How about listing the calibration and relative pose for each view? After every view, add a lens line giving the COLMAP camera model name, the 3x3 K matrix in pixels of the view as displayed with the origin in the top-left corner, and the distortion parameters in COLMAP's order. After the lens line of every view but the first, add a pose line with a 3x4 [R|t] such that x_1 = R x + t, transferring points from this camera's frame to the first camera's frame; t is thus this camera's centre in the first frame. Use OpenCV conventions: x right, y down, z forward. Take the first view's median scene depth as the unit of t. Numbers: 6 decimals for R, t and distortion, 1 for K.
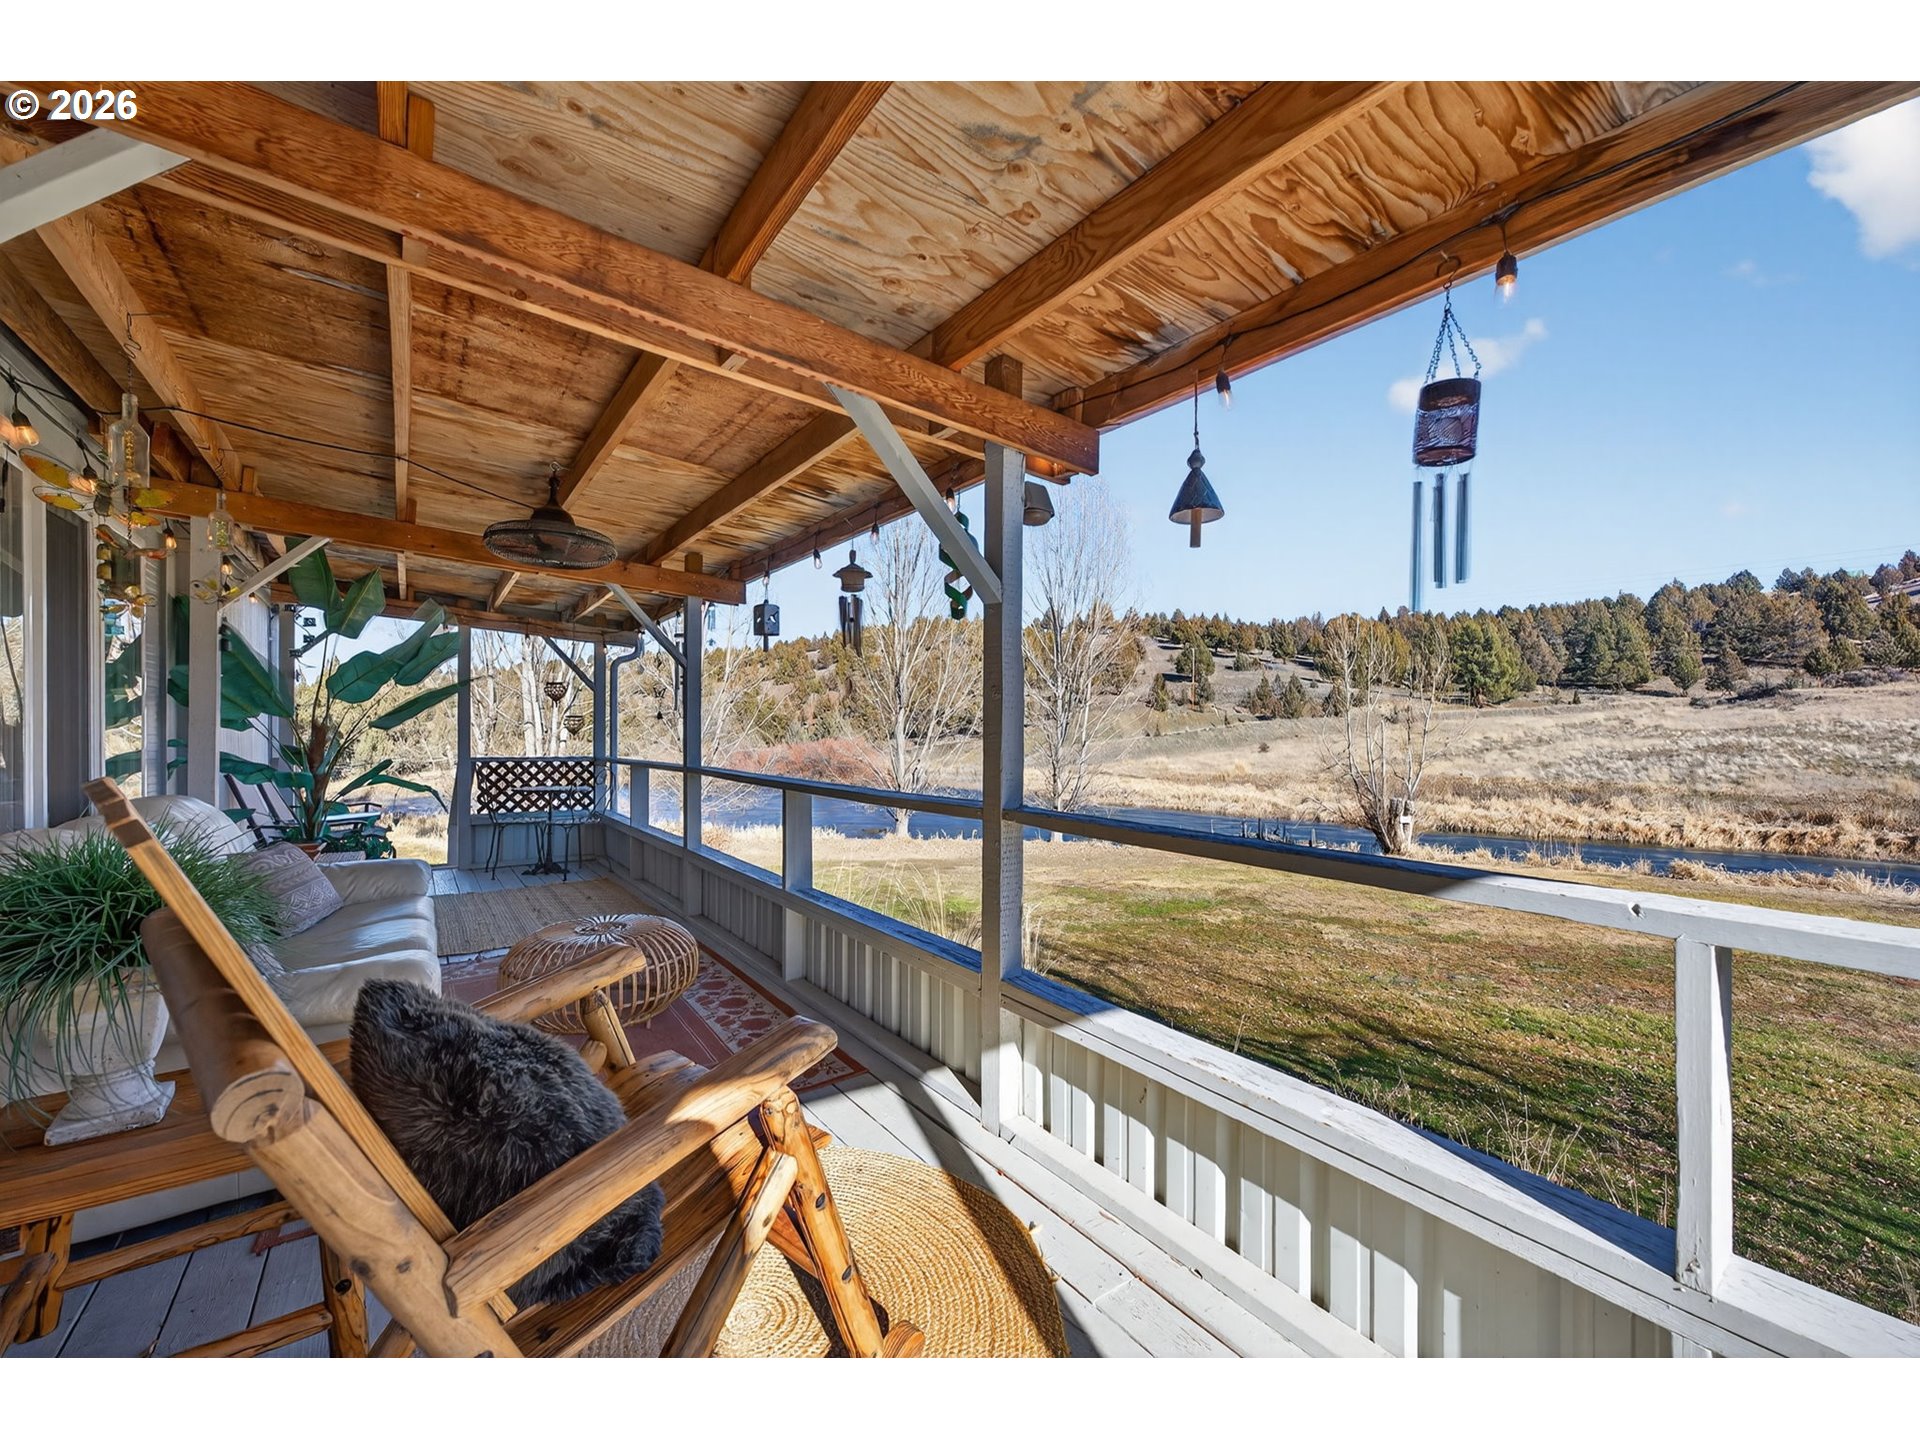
lens RADIAL K [[756.3, 0, 952.0], [0, 756.3, 726.4], [0, 0, 1]] dist [-0.007261, 0.003149]
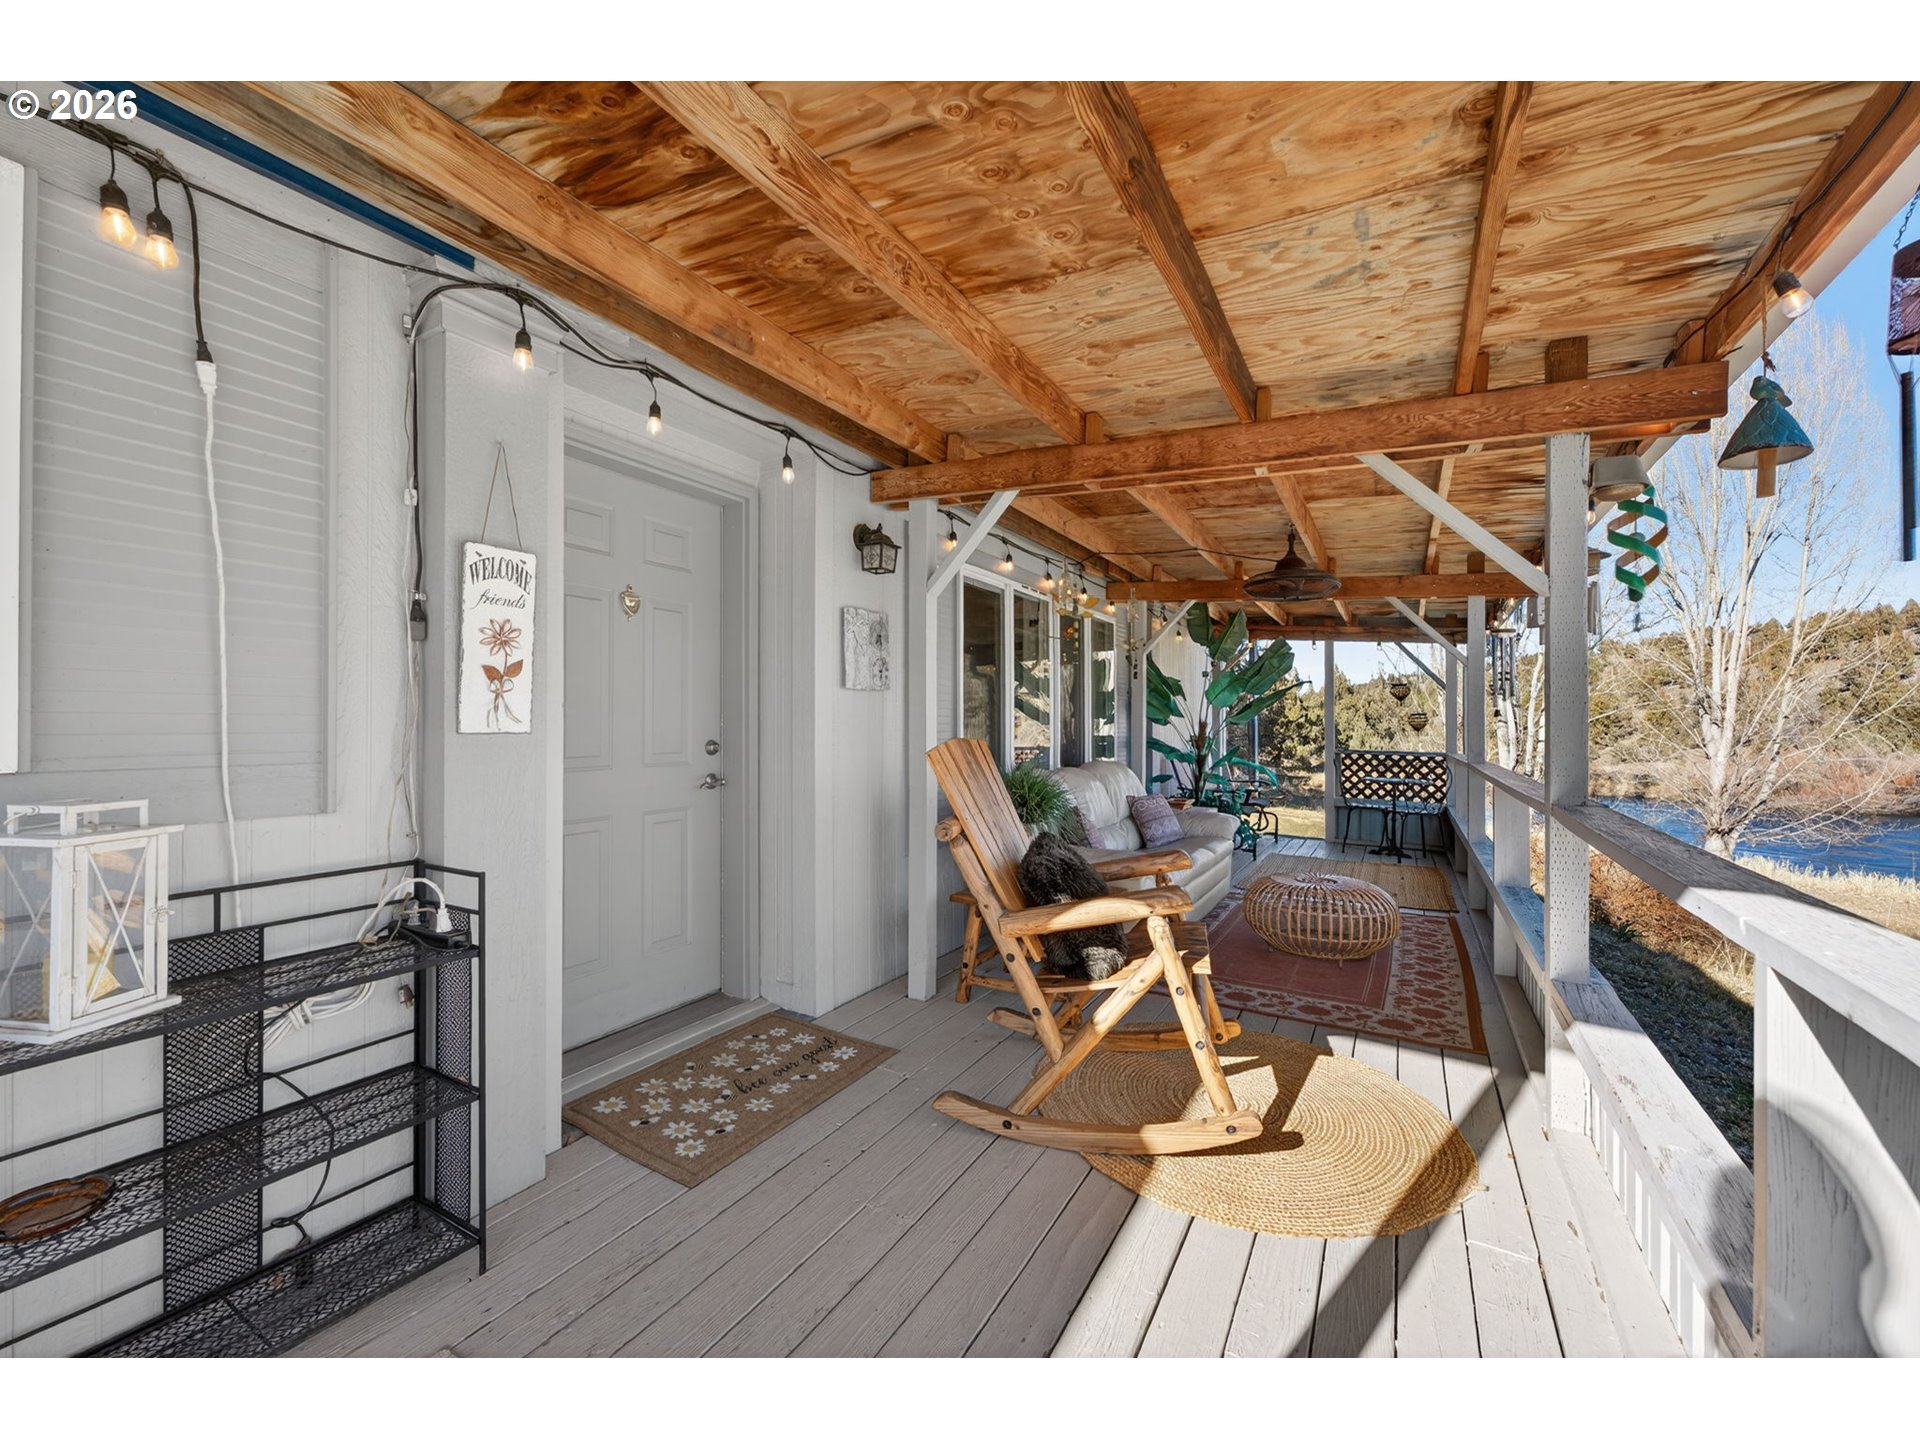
lens RADIAL K [[756.3, 0, 955.5], [0, 756.3, 721.9], [0, 0, 1]] dist [-0.007261, 0.003149]
pose [[0.400448, -0.001892, -0.916318, 0.282276], [-0.002417, 0.999992, -0.003121, 0.003250], [0.916316, 0.003465, 0.400440, -0.043289]]
